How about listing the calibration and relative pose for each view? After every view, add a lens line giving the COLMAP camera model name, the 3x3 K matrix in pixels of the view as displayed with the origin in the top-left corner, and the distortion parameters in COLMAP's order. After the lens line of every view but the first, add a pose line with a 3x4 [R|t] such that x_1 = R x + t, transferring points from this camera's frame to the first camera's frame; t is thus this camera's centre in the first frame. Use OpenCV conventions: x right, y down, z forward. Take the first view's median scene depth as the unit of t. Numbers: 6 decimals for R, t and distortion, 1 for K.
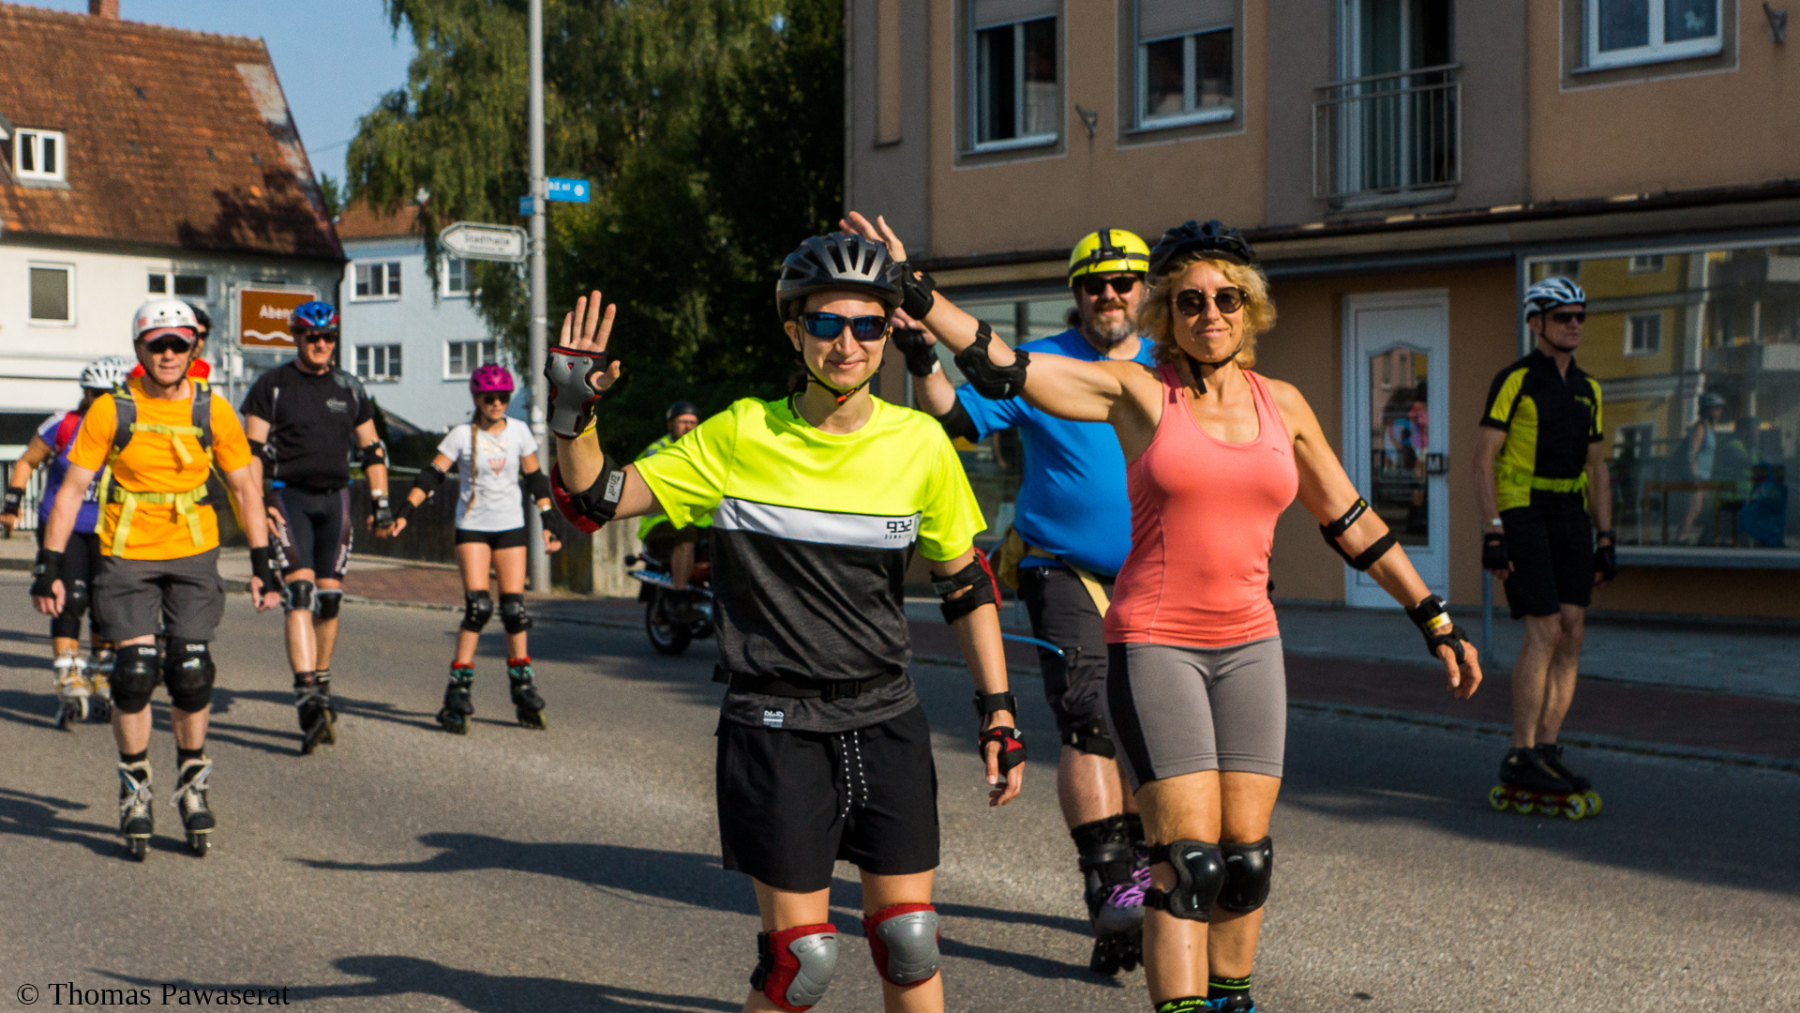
lens RADIAL K [[2711.0, 0, 901.9], [0, 2711.0, 421.9], [0, 0, 1]] dist [0.000534, -0.043545]
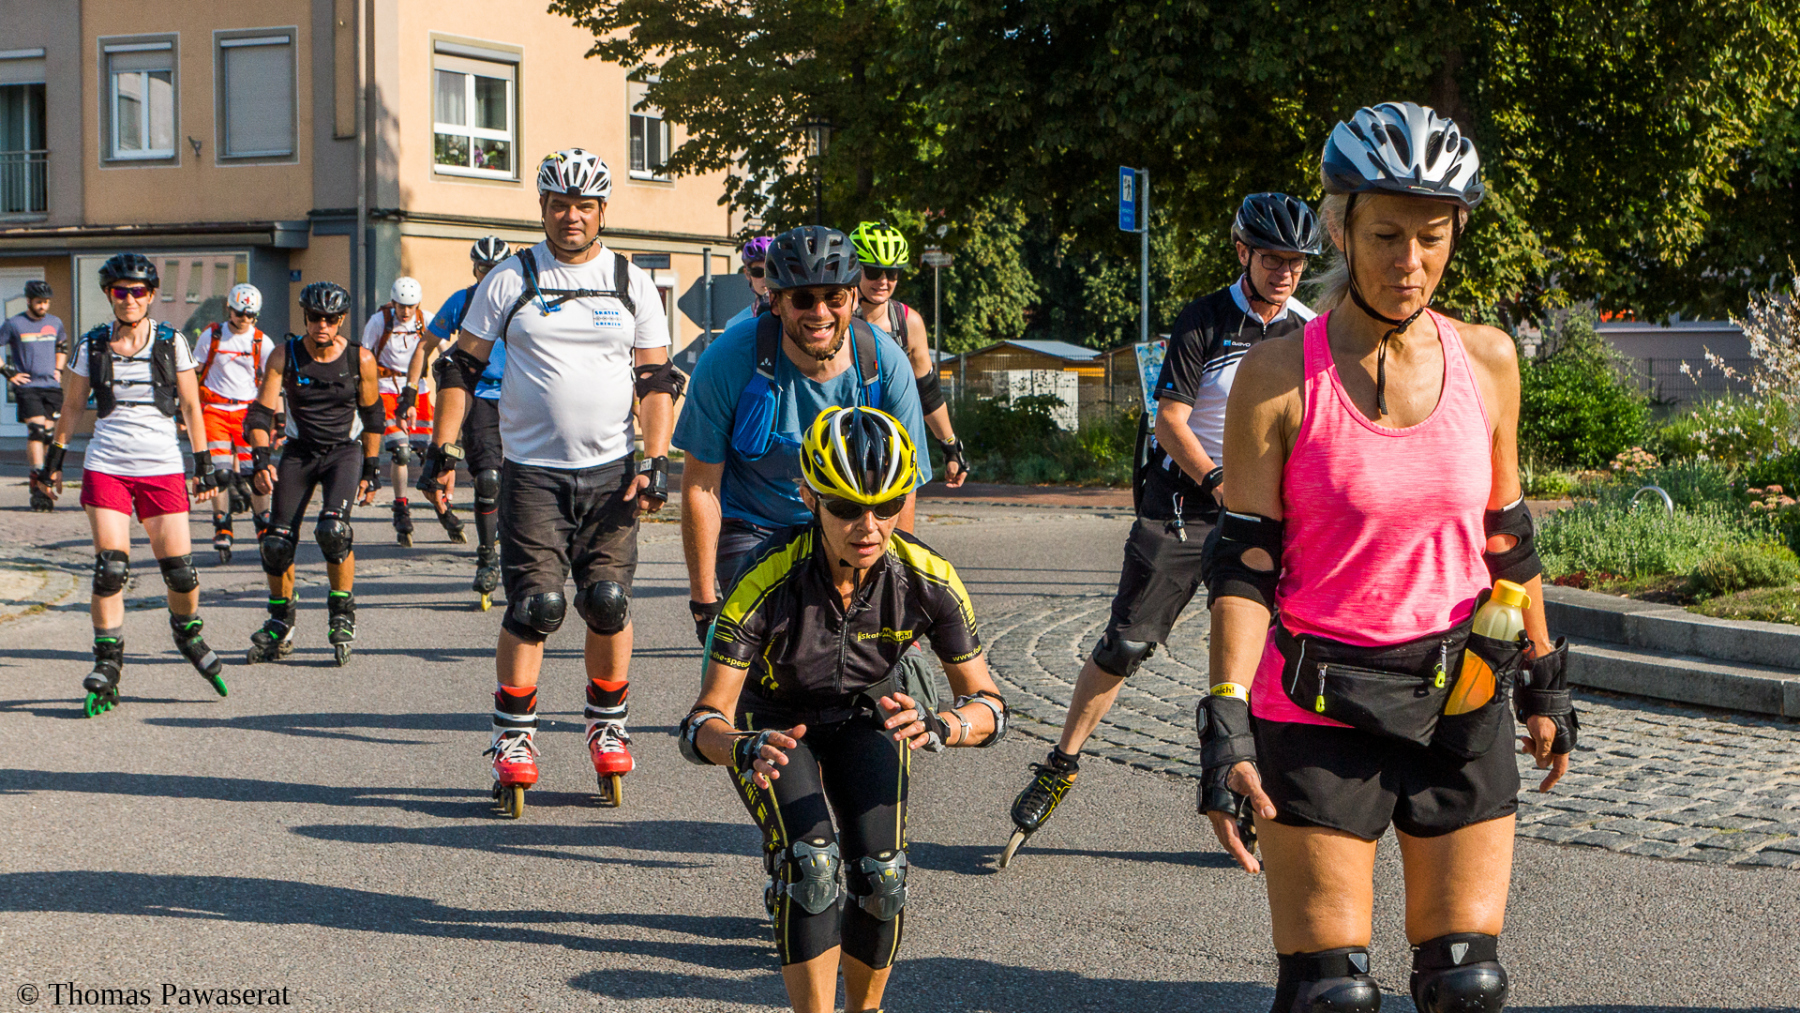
lens RADIAL K [[3319.1, 0, 1241.3], [0, 3319.1, 449.2], [0, 0, 1]] dist [-0.023396, 0.083110]
pose [[0.902479, -0.004672, 0.430708, -0.040799], [-0.010958, 0.999369, 0.033800, -0.009476], [-0.430593, -0.035223, 0.901858, -1.413909]]
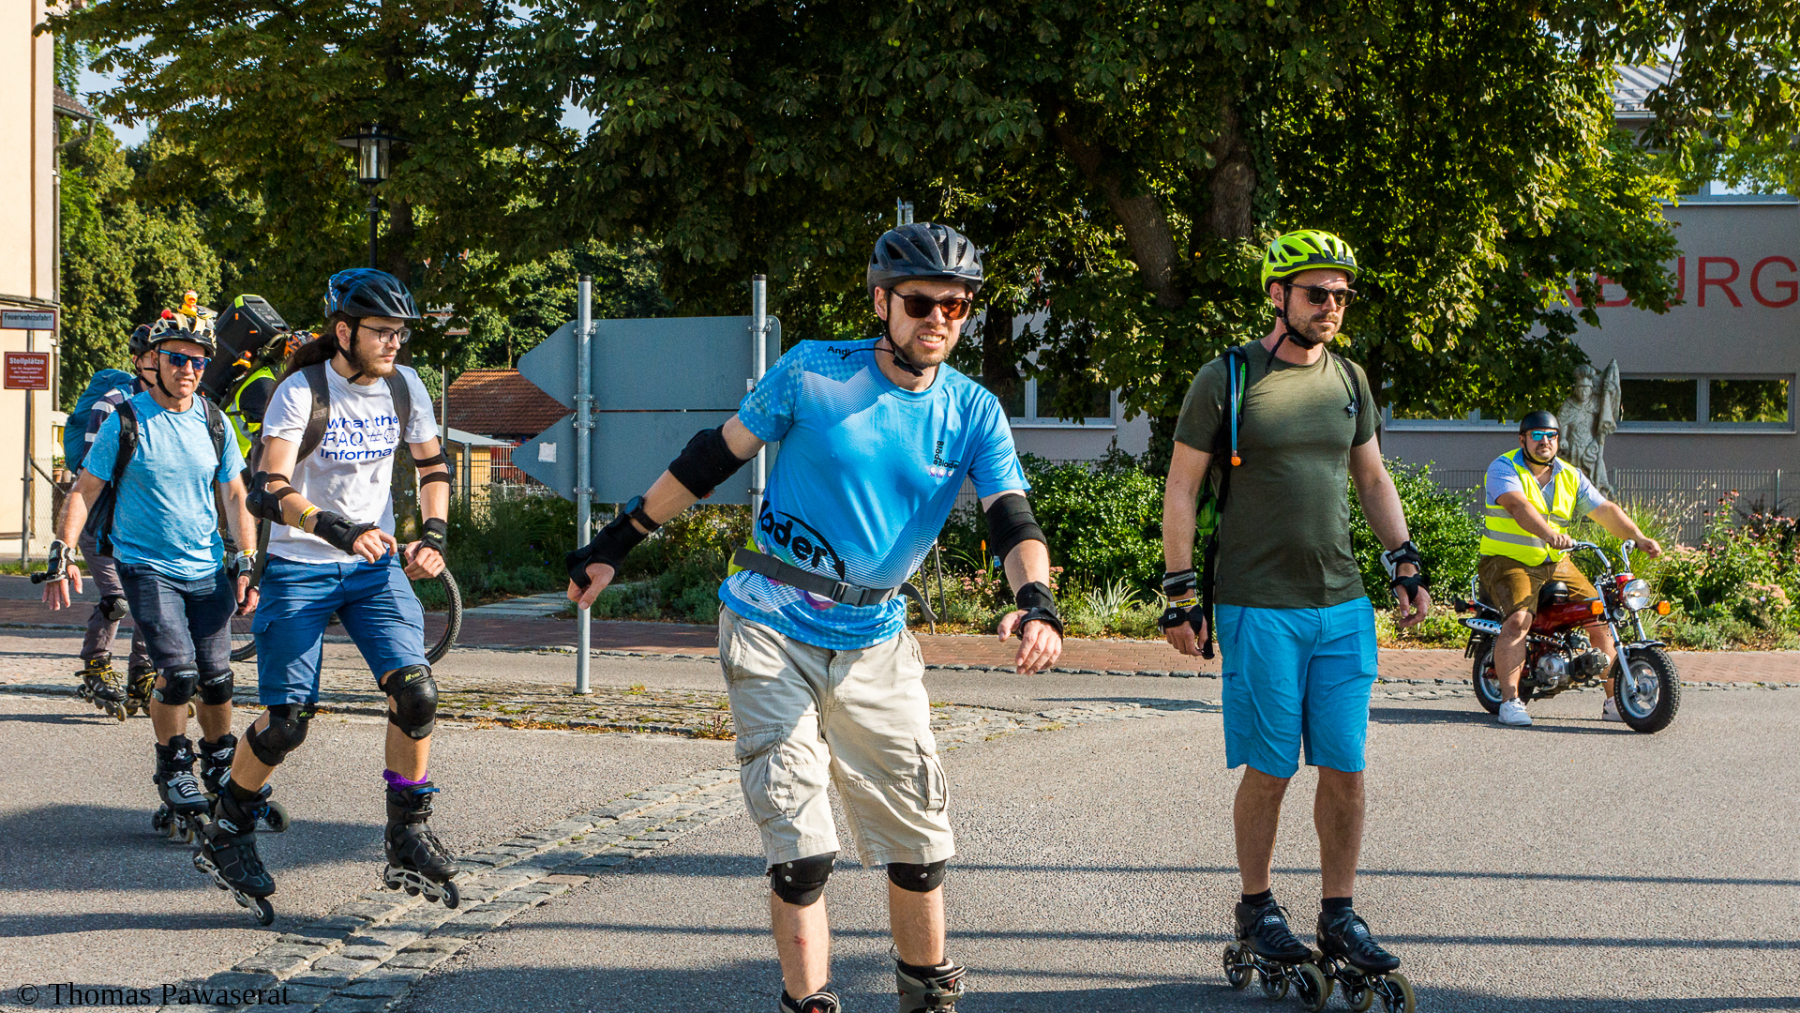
lens RADIAL K [[2758.2, 0, 900.0], [0, 2758.2, 506.5], [0, 0, 1]] dist [0.021543, -0.013168]
pose [[0.748136, 0.003520, 0.663536, -0.058198], [-0.025051, 0.999423, 0.022943, -0.003150], [-0.663072, -0.033786, 0.747792, -0.650528]]
